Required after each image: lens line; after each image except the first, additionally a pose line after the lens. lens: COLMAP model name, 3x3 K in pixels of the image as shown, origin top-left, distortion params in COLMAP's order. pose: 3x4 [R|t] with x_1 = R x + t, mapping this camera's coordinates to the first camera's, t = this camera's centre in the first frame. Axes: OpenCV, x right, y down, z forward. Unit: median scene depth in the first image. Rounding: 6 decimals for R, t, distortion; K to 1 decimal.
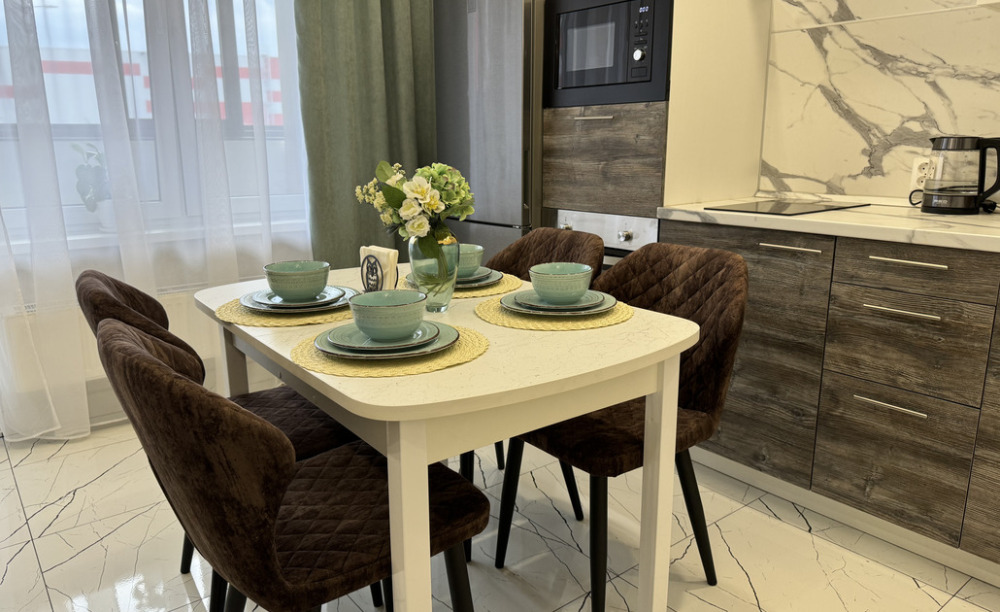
lens RADIAL K [[701.4, 0, 501.6], [0, 701.4, 307.3], [0, 0, 1]] dist [0.109038, -0.162589]
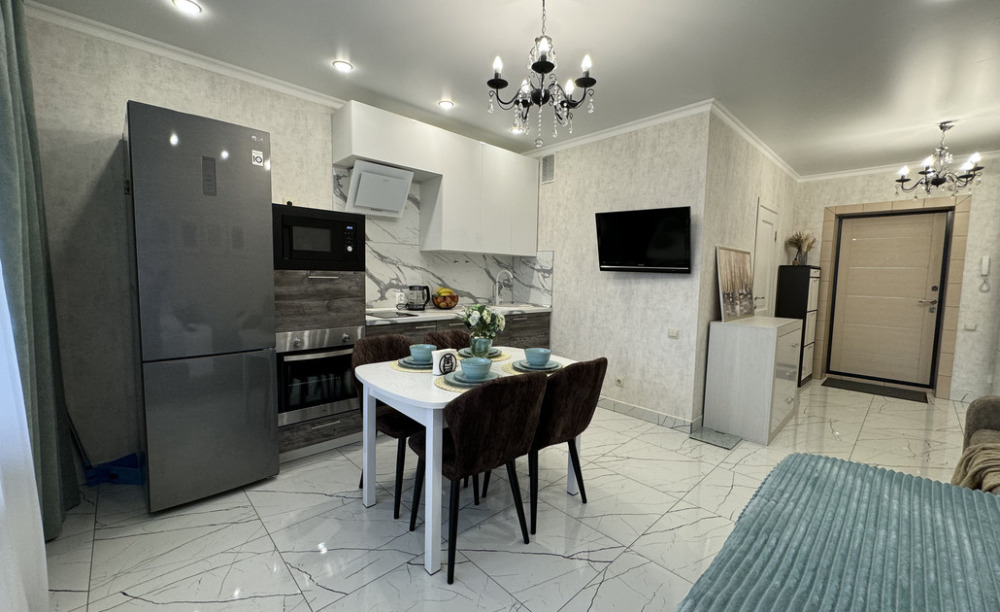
lens RADIAL K [[398.6, 0, 499.7], [0, 398.6, 305.2], [0, 0, 1]] dist [0.000019, 0.000155]
pose [[-0.083751, -0.074187, 0.993721, -0.981342], [0.211193, 0.973250, 0.090458, -0.209355], [-0.973850, 0.217443, -0.065843, 0.688589]]
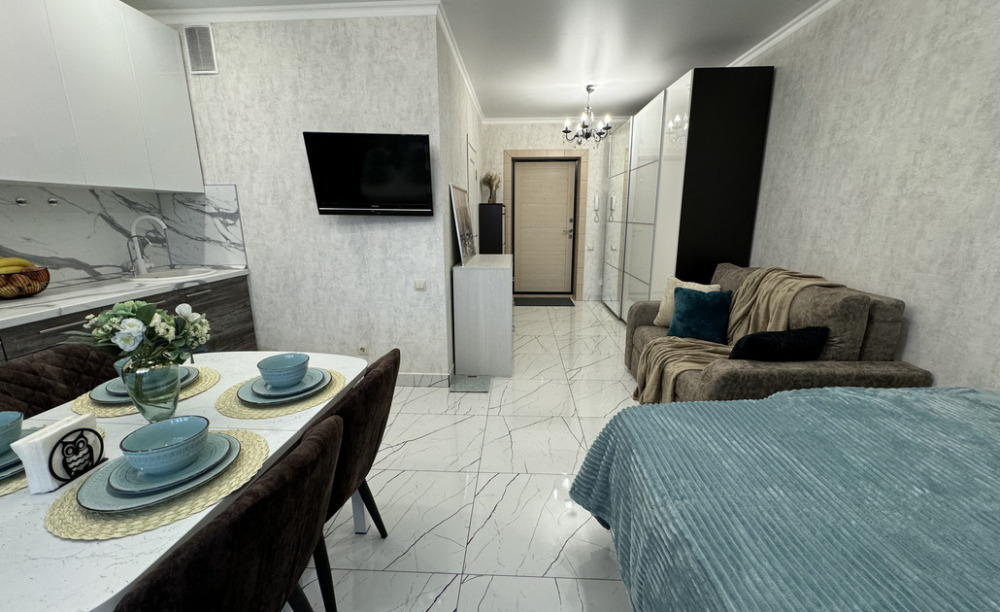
lens RADIAL K [[398.6, 0, 499.7], [0, 398.6, 305.2], [0, 0, 1]] dist [0.000019, 0.000155]
pose [[-0.746973, -0.142492, 0.649405, -0.651696], [0.161112, 0.908856, 0.384738, -0.237931], [-0.645038, 0.392016, -0.655934, 0.702635]]
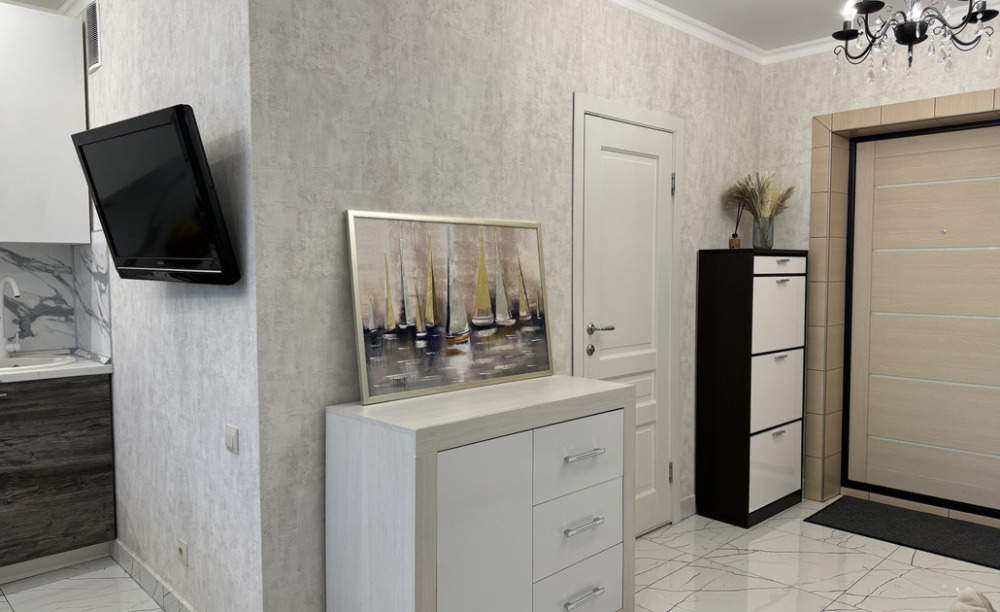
lens RADIAL K [[701.4, 0, 501.6], [0, 701.4, 307.3], [0, 0, 1]] dist [0.109038, -0.162589]
pose [[-0.089653, -0.051542, 0.994638, -0.632814], [0.234436, 0.969508, 0.071371, -0.016586], [-0.967989, 0.239577, -0.074836, -0.285895]]
